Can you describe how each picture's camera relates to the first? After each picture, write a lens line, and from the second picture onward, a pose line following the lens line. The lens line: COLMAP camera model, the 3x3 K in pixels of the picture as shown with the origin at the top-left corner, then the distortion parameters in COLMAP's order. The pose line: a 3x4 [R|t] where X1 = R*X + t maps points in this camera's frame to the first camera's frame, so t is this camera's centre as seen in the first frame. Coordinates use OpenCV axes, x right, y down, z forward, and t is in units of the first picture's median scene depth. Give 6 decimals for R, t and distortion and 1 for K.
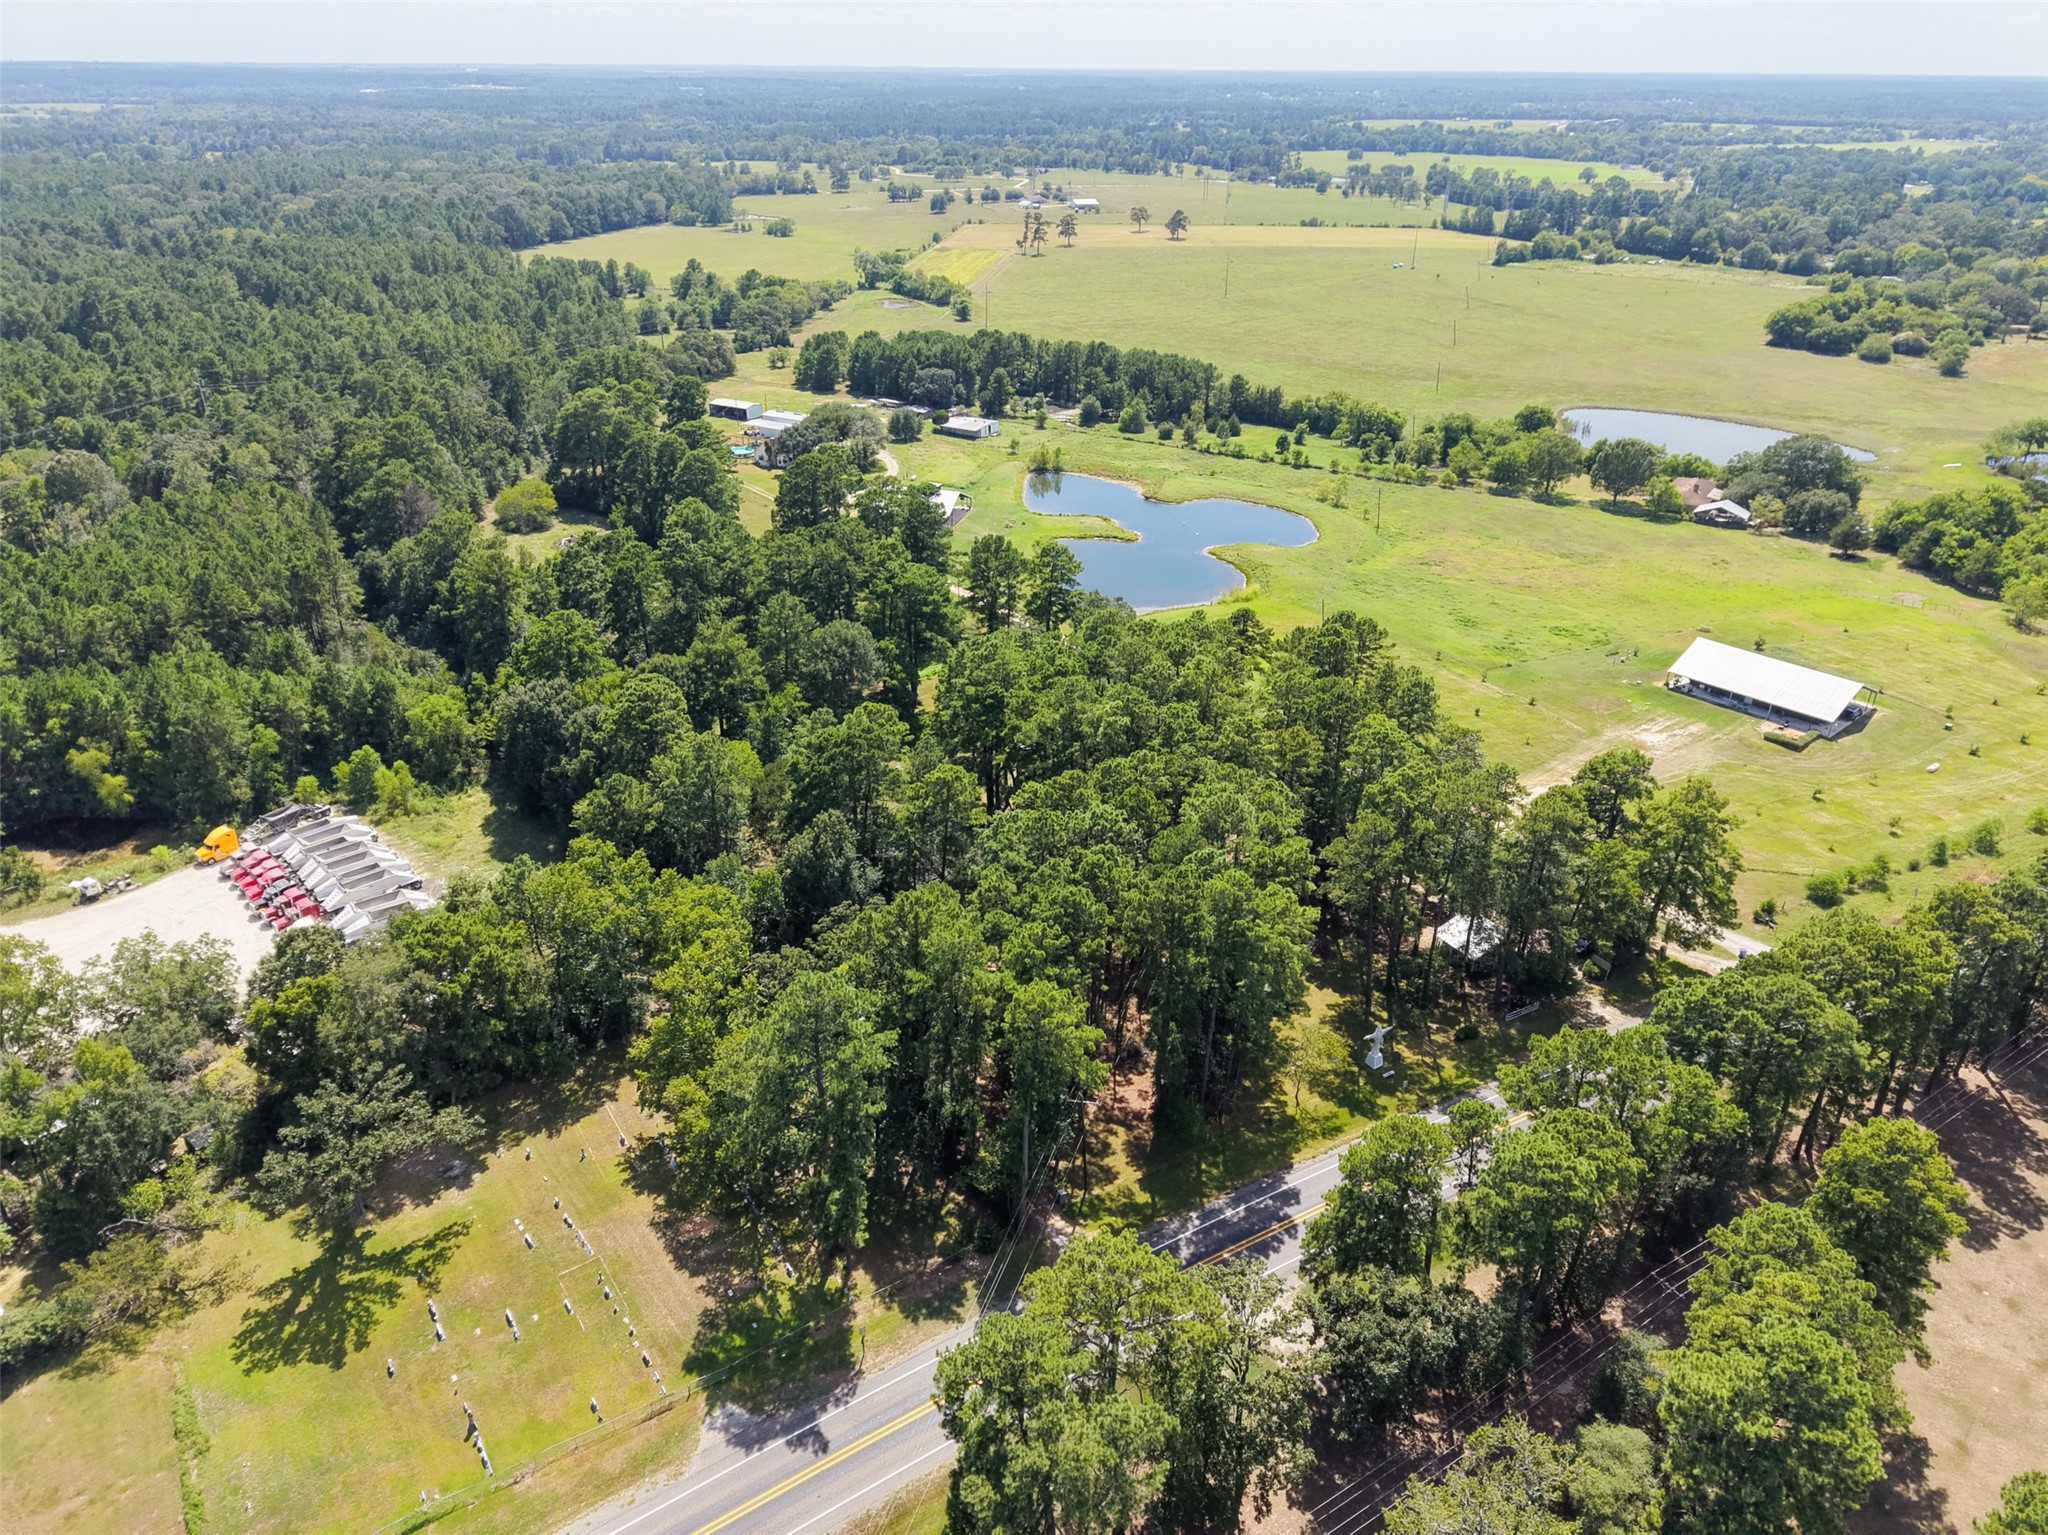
lens RADIAL K [[1376.9, 0, 1017.0], [0, 1376.9, 767.3], [0, 0, 1]] dist [0.019781, -0.018849]
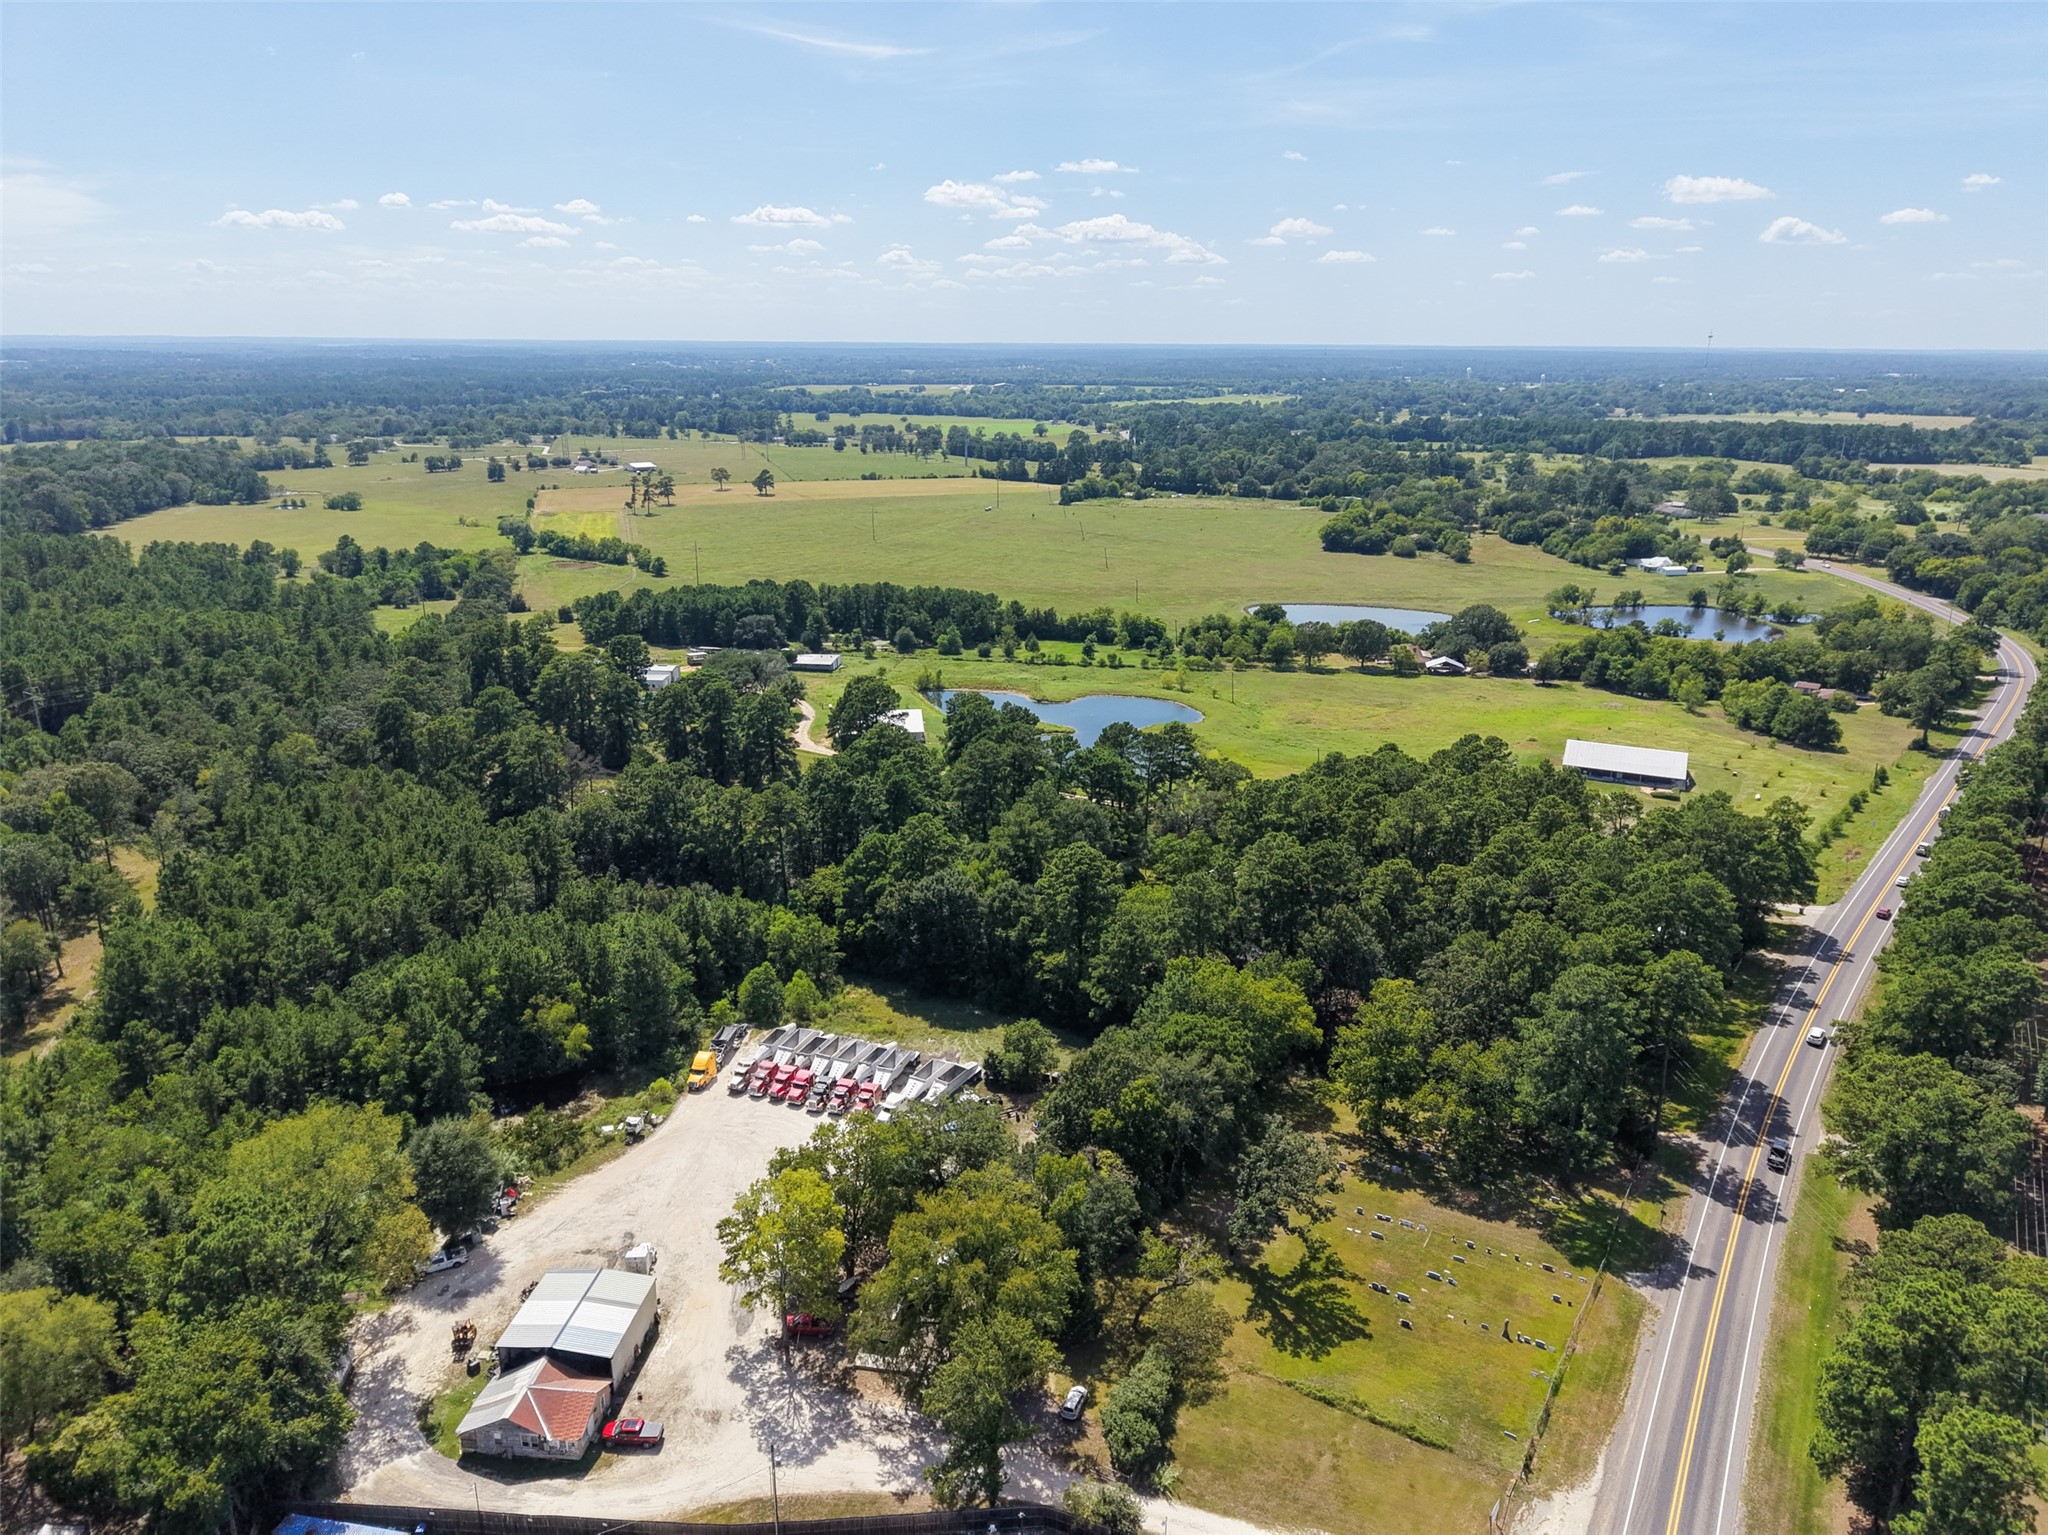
lens RADIAL K [[1376.9, 0, 1024.6], [0, 1376.9, 775.8], [0, 0, 1]] dist [0.019781, -0.018849]
pose [[0.910395, -0.126395, 0.393961, -0.456853], [0.188075, 0.974554, -0.121951, 0.007516], [-0.368522, 0.185118, 0.911001, -0.057090]]
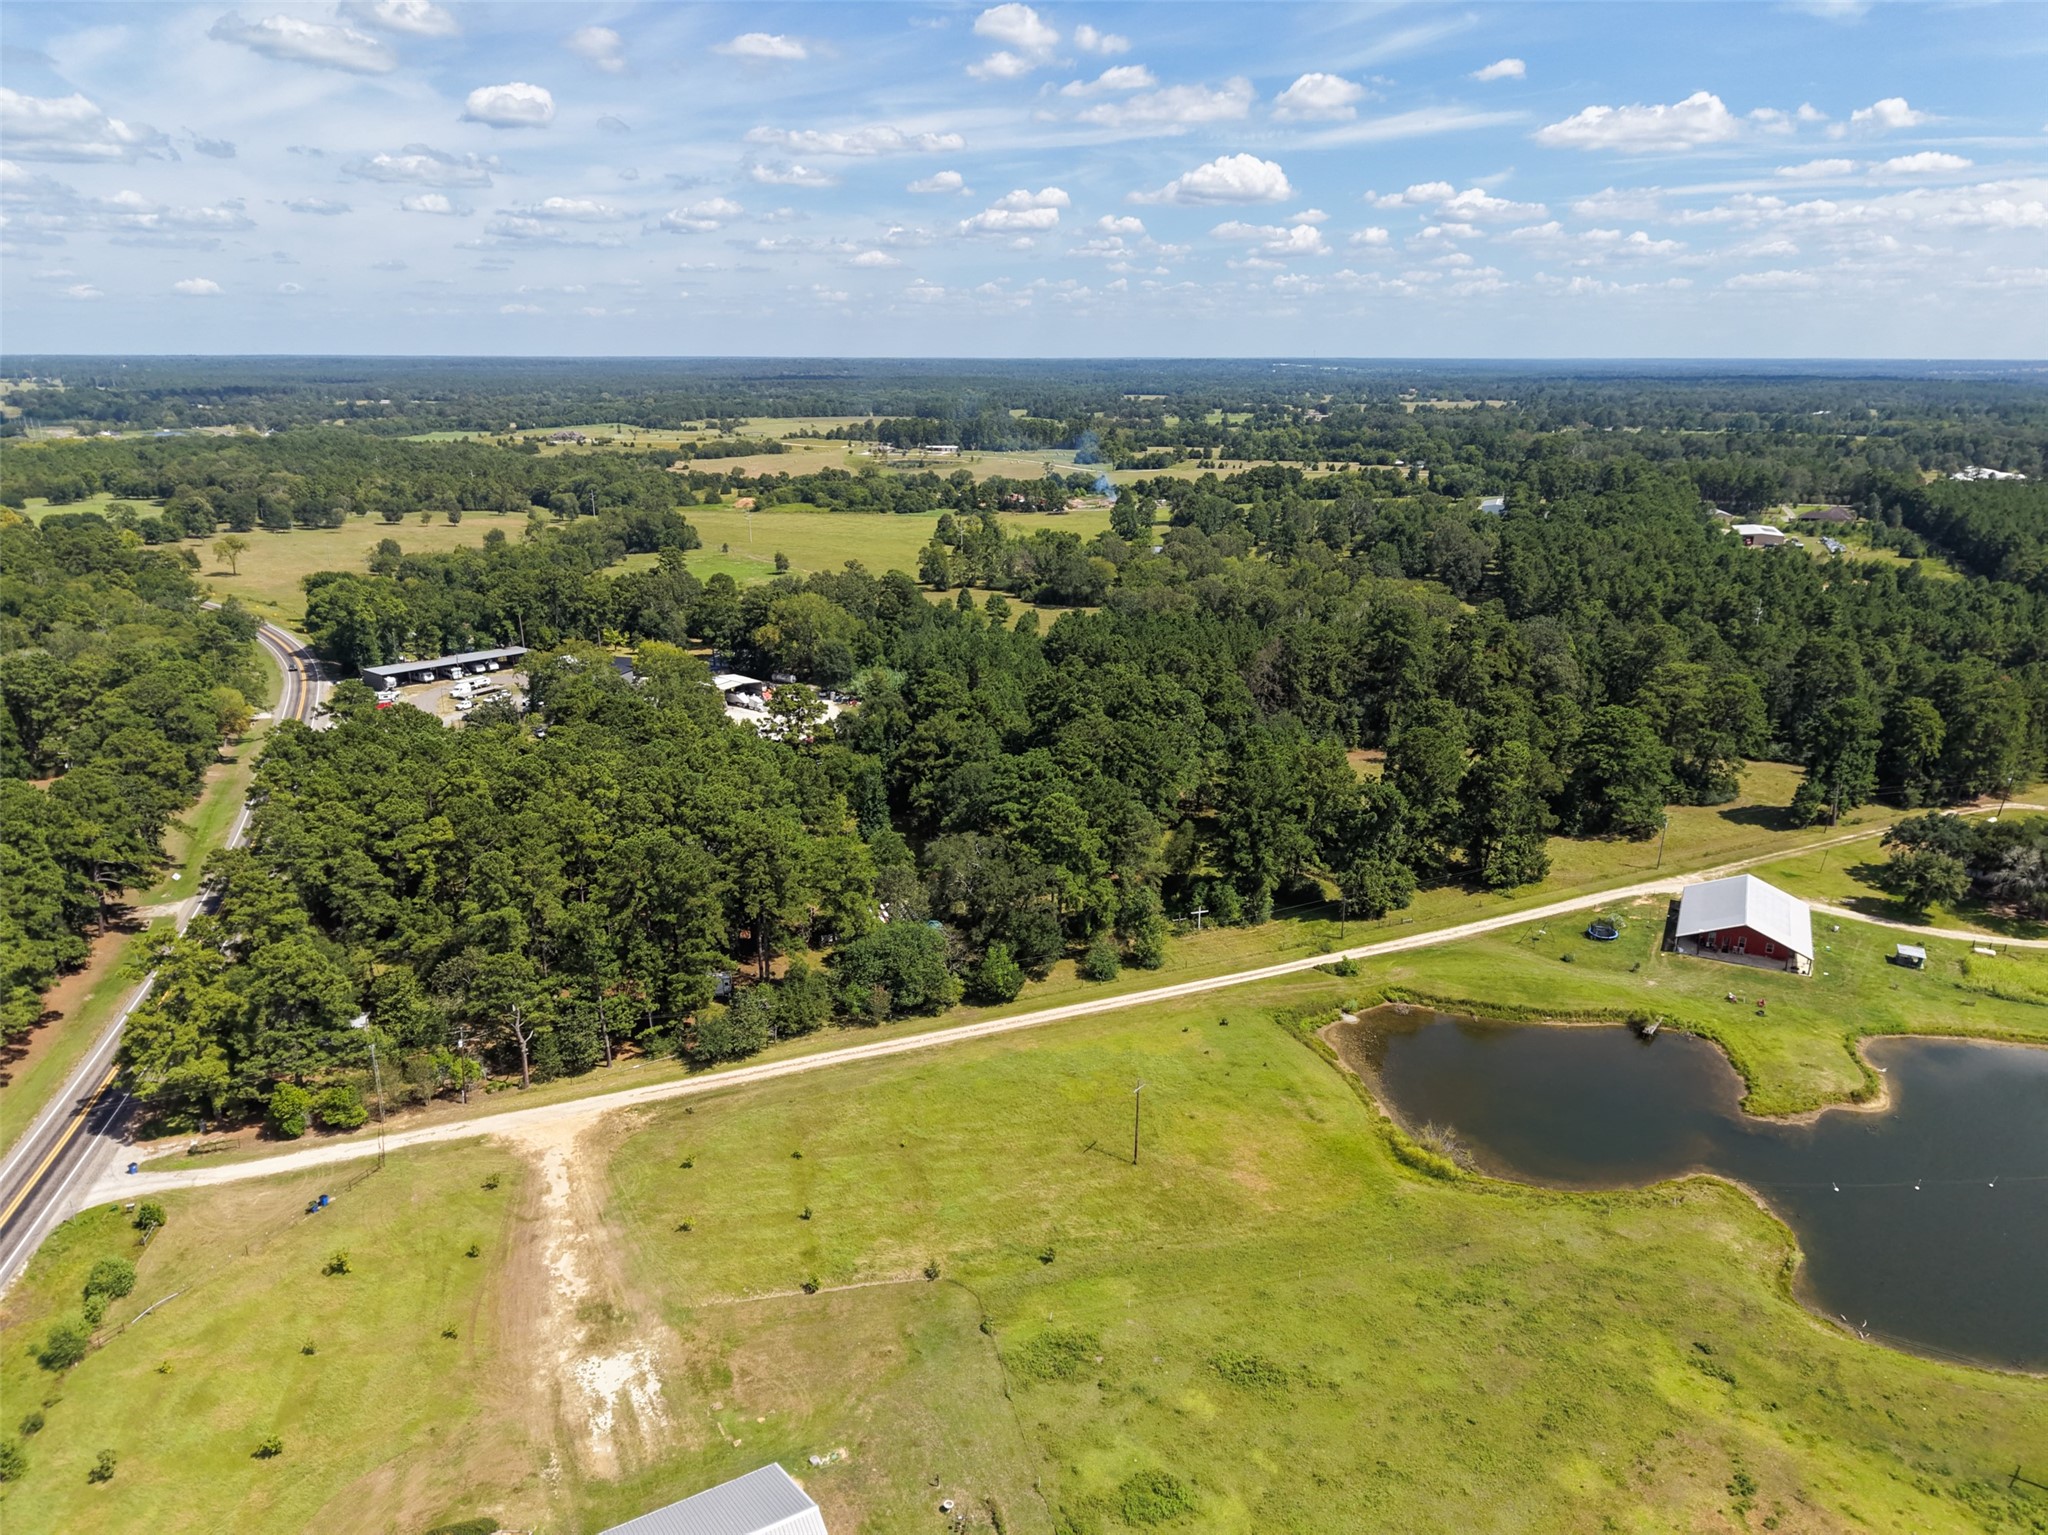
lens RADIAL K [[1376.9, 0, 1017.2], [0, 1376.9, 760.4], [0, 0, 1]] dist [0.019781, -0.018849]
pose [[-0.206387, 0.270659, -0.940291, 0.642426], [-0.443081, 0.830955, 0.336440, -0.351536], [0.872401, 0.486062, -0.051574, 0.771916]]
